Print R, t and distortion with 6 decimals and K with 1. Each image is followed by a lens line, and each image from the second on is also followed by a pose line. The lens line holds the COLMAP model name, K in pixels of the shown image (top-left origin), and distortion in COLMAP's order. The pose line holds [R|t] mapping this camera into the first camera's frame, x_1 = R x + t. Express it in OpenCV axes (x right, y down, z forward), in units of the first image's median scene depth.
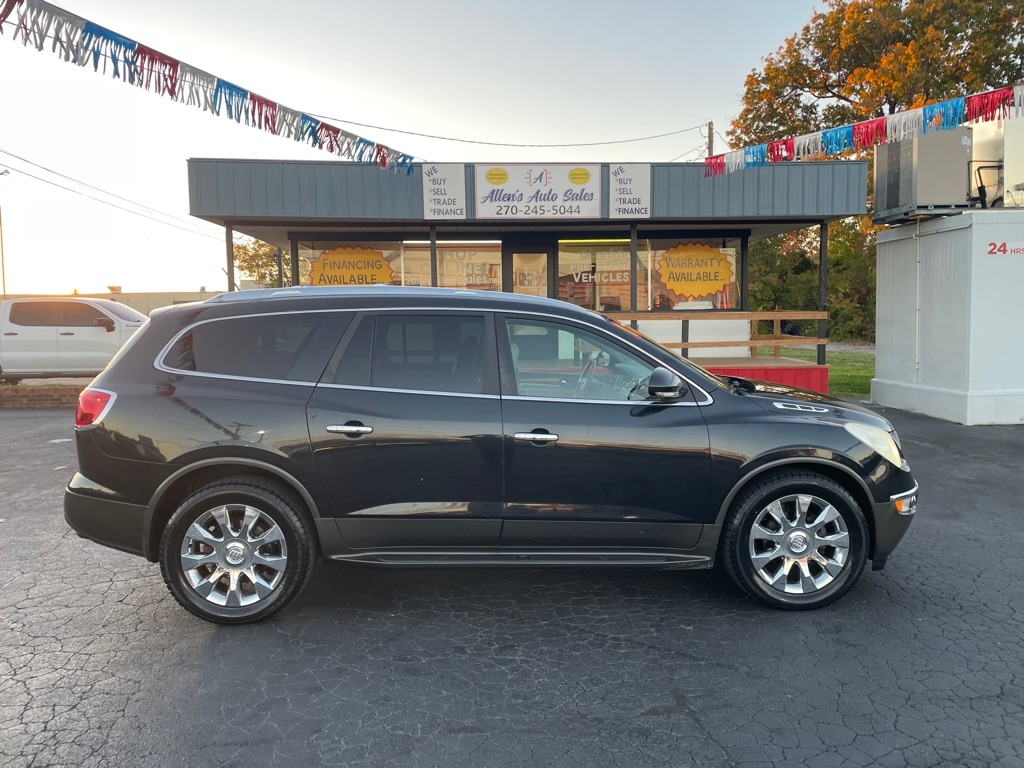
lens RADIAL K [[763.9, 0, 521.7], [0, 763.9, 380.8], [0, 0, 1]] dist [0.078772, -0.089480]
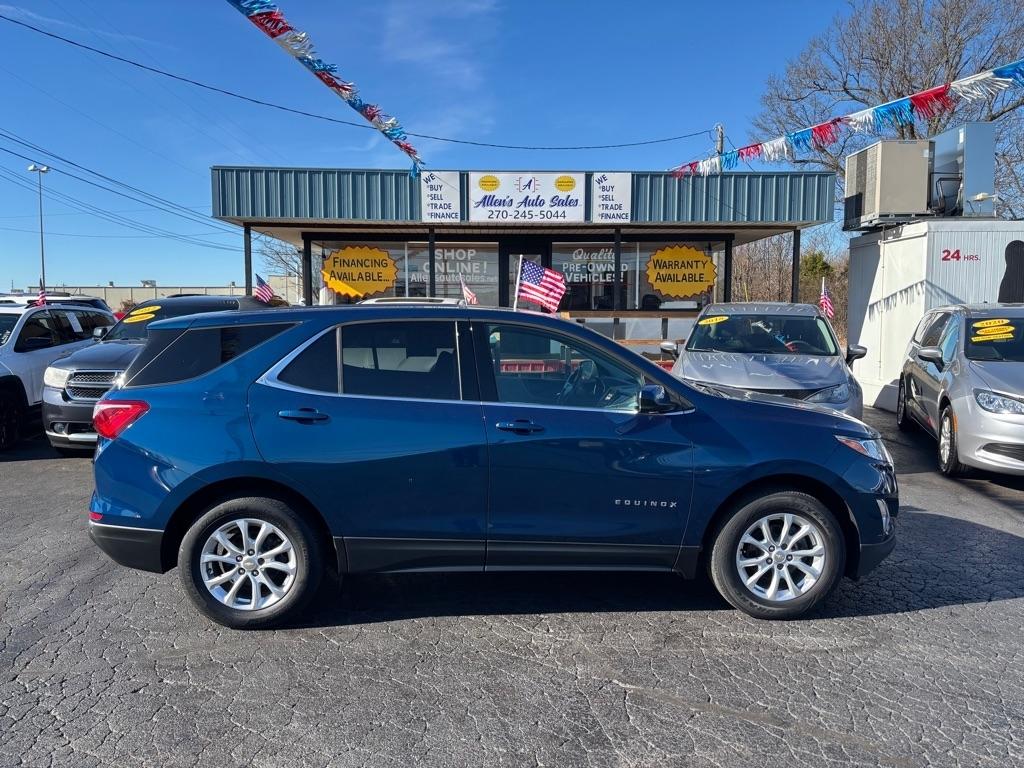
lens RADIAL K [[763.9, 0, 516.5], [0, 763.9, 391.1], [0, 0, 1]] dist [0.078772, -0.089480]
pose [[0.999133, 0.018048, -0.037522, 0.052098], [-0.017498, 0.999735, 0.014942, 0.011224], [0.037782, -0.014273, 0.999184, -0.090315]]
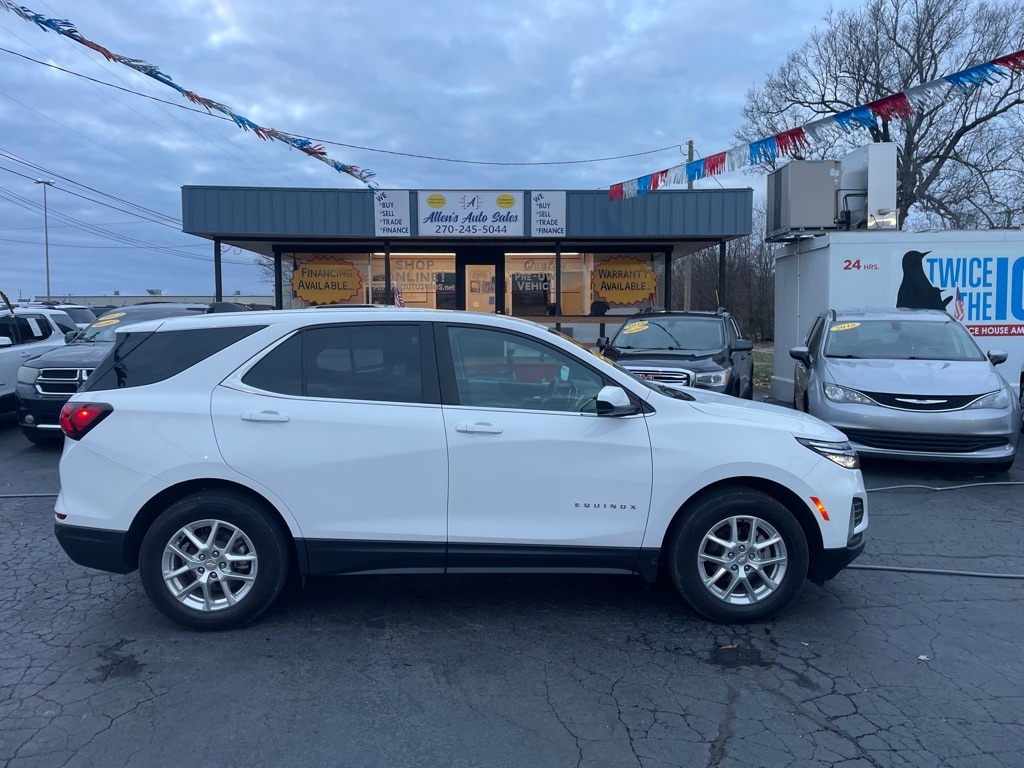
lens RADIAL K [[763.9, 0, 512.1], [0, 763.9, 380.4], [0, 0, 1]] dist [0.078772, -0.089480]
pose [[0.998702, 0.014397, -0.048859, 0.146176], [-0.014854, 0.999849, -0.008989, 0.021346], [0.048722, 0.009703, 0.998765, -0.181352]]
